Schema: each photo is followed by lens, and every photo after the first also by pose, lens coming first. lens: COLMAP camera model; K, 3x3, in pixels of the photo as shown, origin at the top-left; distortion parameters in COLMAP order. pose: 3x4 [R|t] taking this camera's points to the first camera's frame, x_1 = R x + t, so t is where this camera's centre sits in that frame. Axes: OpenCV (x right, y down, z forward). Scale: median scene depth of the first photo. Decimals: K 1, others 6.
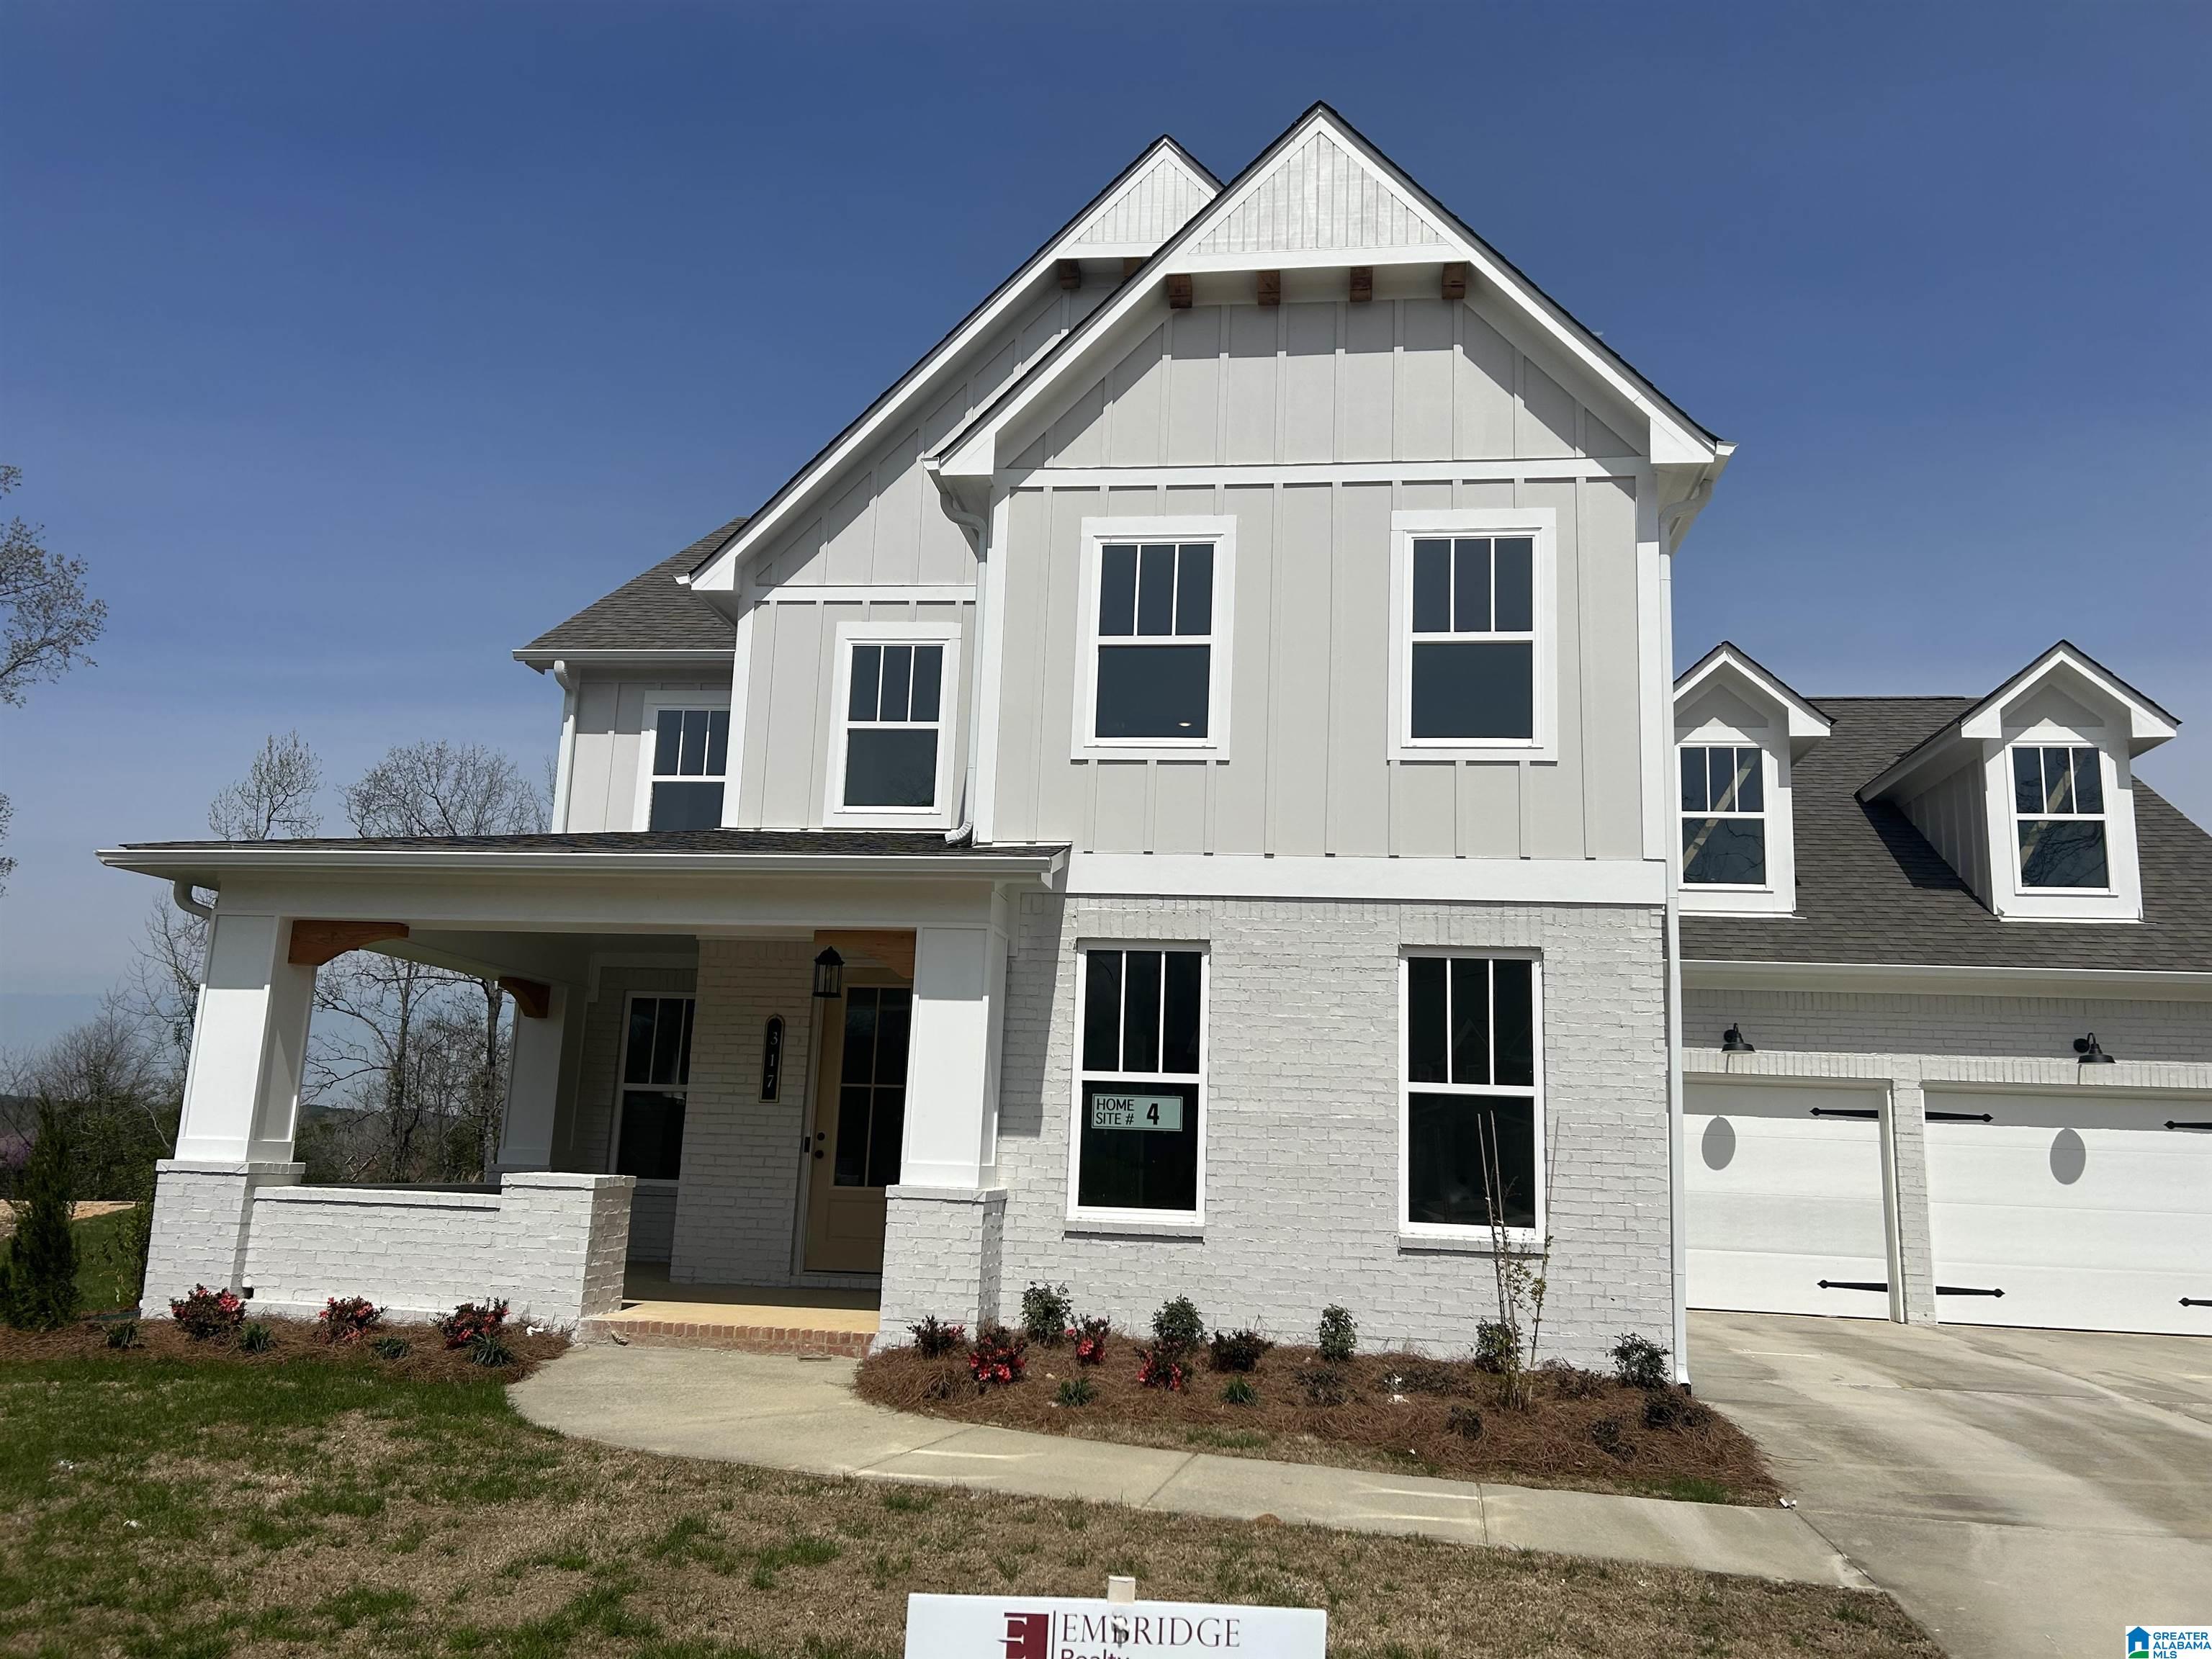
lens RADIAL K [[1626.2, 0, 1106.0], [0, 1626.2, 829.5], [0, 0, 1]] dist [0.105980, -0.123640]
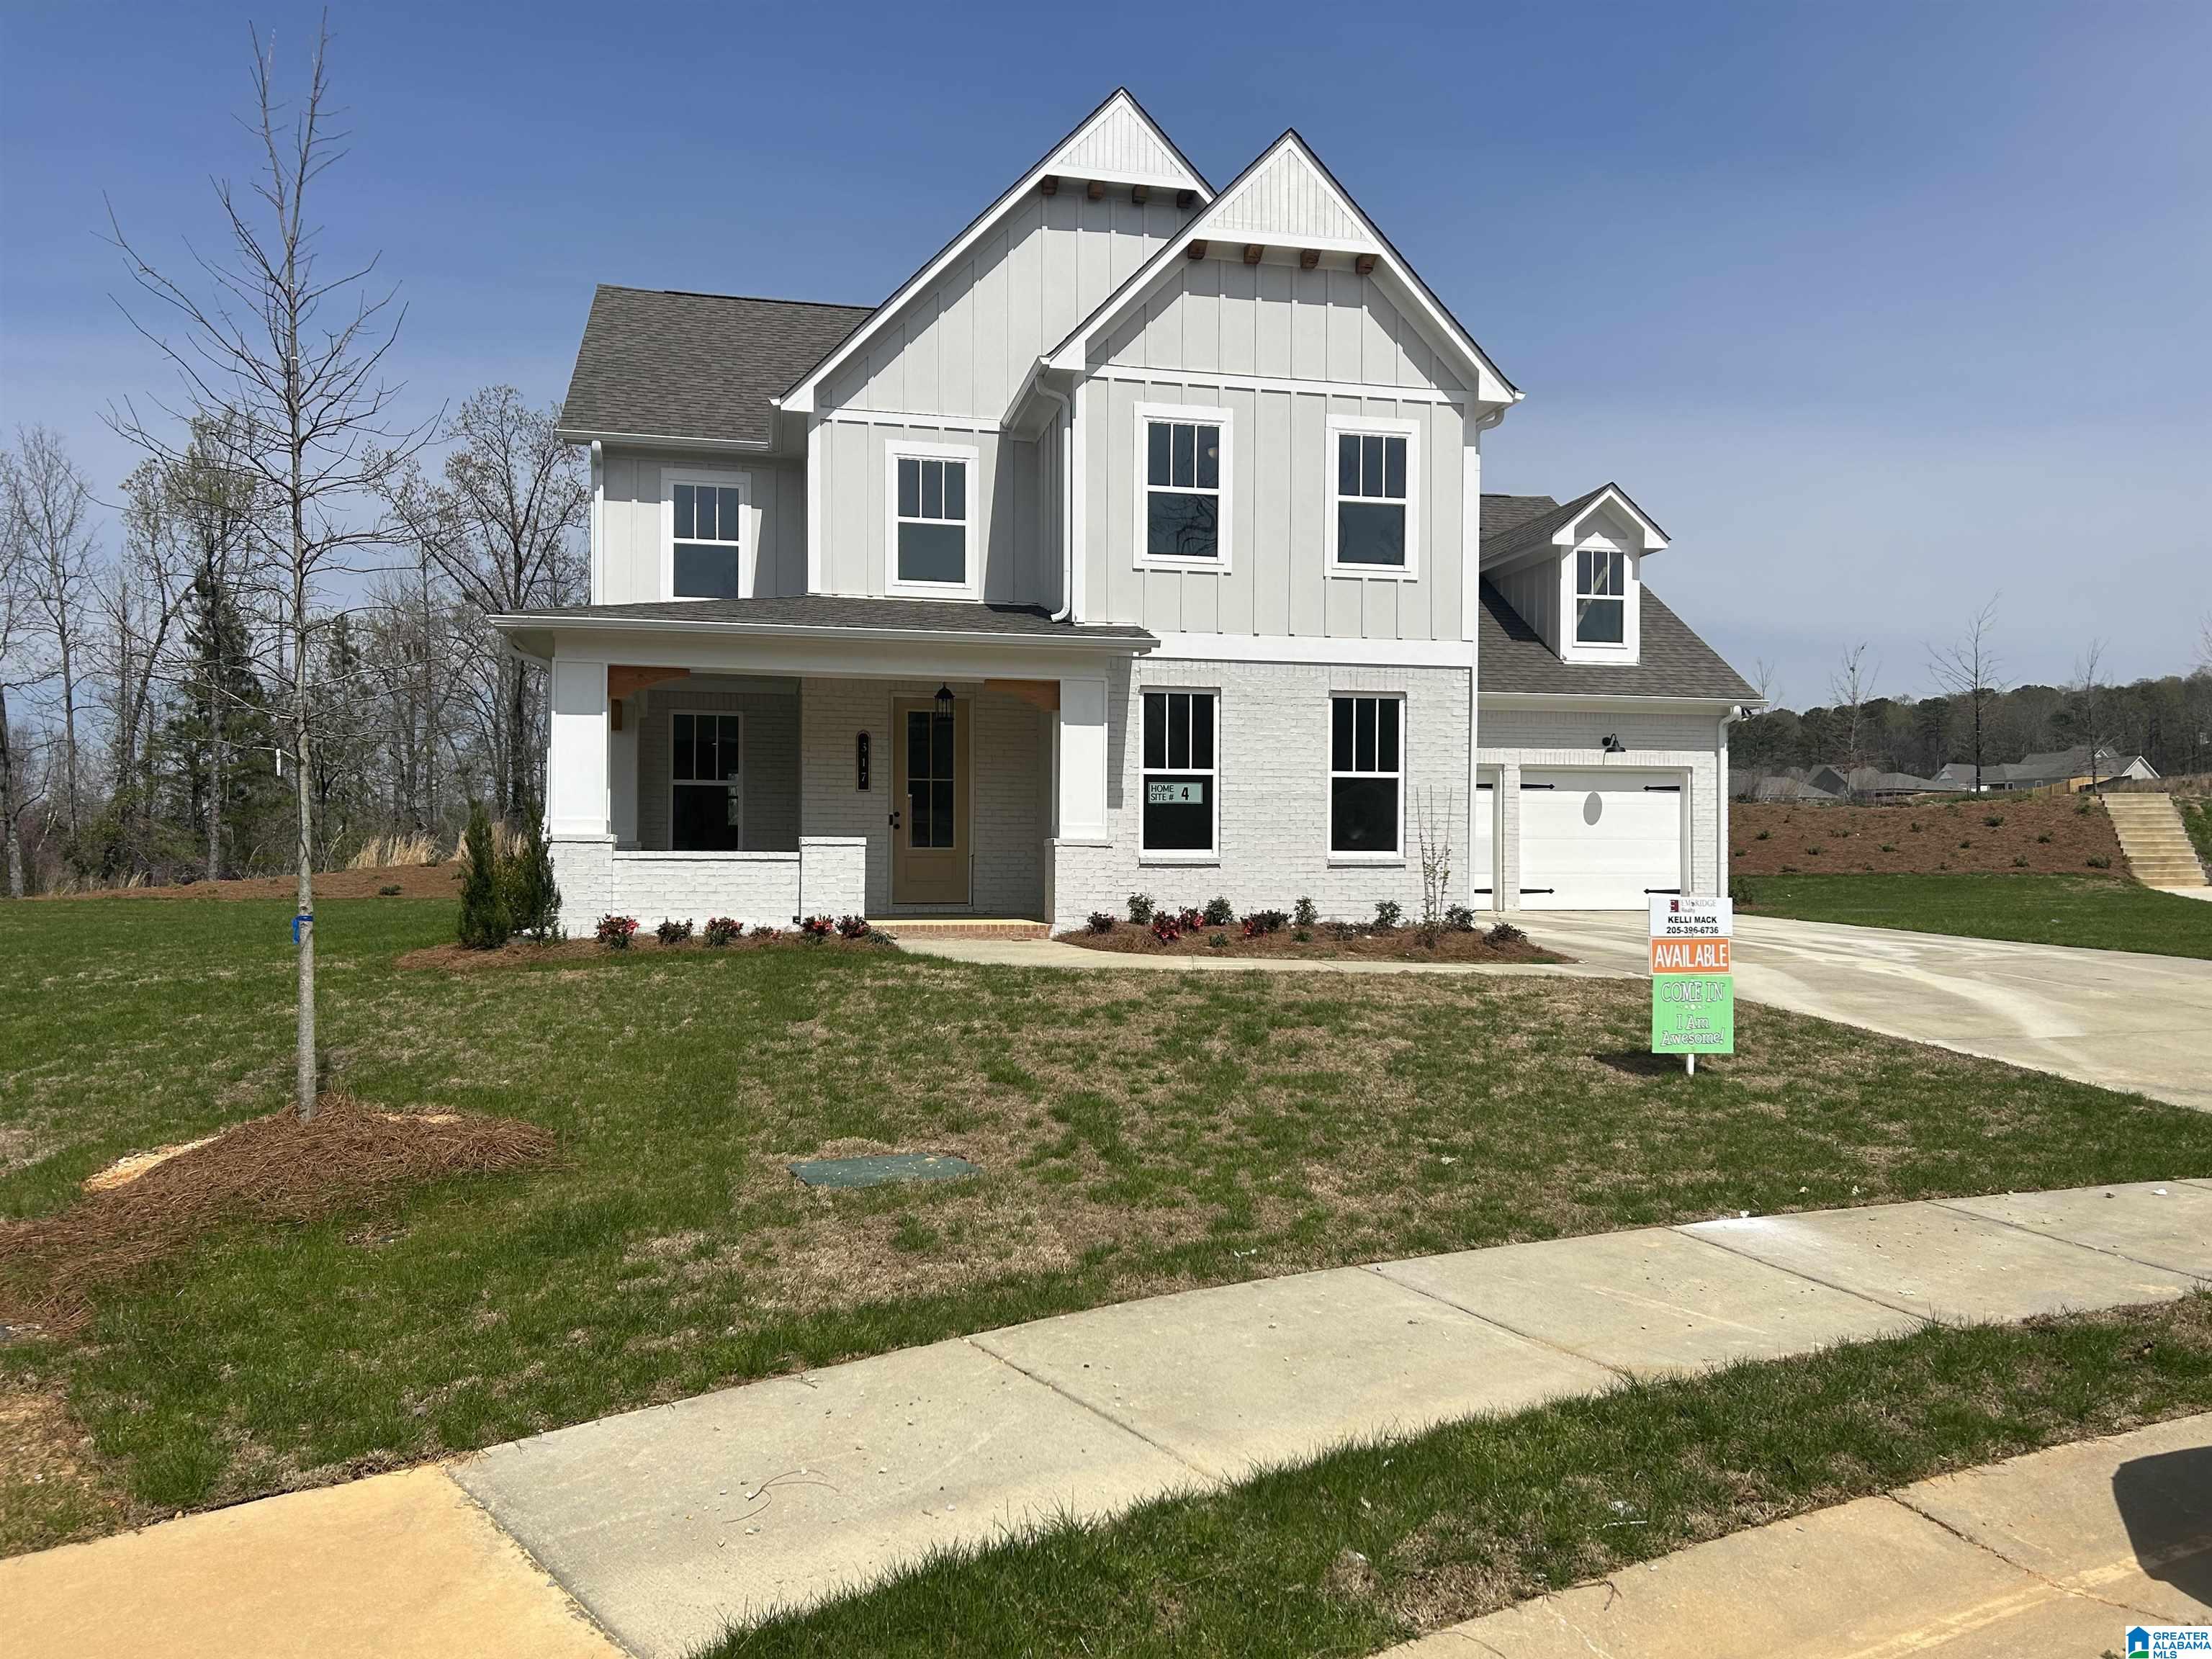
lens RADIAL K [[1704.0, 0, 1106.0], [0, 1704.0, 829.5], [0, 0, 1]] dist [0.082592, -0.149014]
pose [[0.936092, -0.025215, 0.350849, -0.621315], [-0.039923, 0.983367, 0.177188, -0.085478], [-0.349481, -0.179871, 0.919516, -0.523743]]
